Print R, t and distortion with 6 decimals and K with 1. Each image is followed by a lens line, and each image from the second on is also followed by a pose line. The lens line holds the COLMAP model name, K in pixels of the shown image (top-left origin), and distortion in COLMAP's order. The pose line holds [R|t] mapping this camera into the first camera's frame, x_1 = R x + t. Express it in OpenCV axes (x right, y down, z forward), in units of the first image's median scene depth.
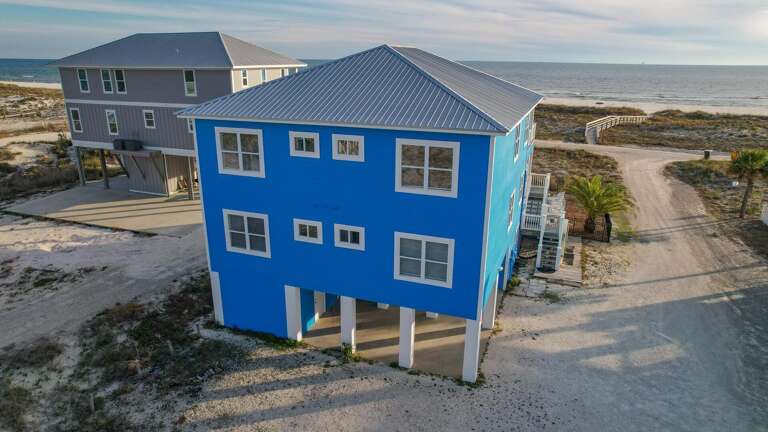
lens RADIAL K [[491.0, 0, 383.4], [0, 491.0, 220.8], [0, 0, 1]] dist [-0.090020, 0.081338]
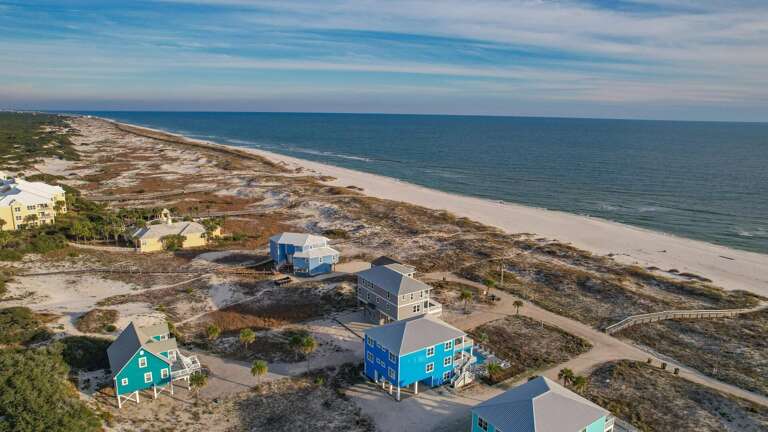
lens RADIAL K [[491.0, 0, 383.4], [0, 491.0, 220.8], [0, 0, 1]] dist [-0.090020, 0.081338]
pose [[0.815560, 0.130468, -0.563773, 1.745189], [-0.189806, 0.980666, -0.047631, -0.802299], [0.546658, 0.145853, 0.824555, -2.290890]]
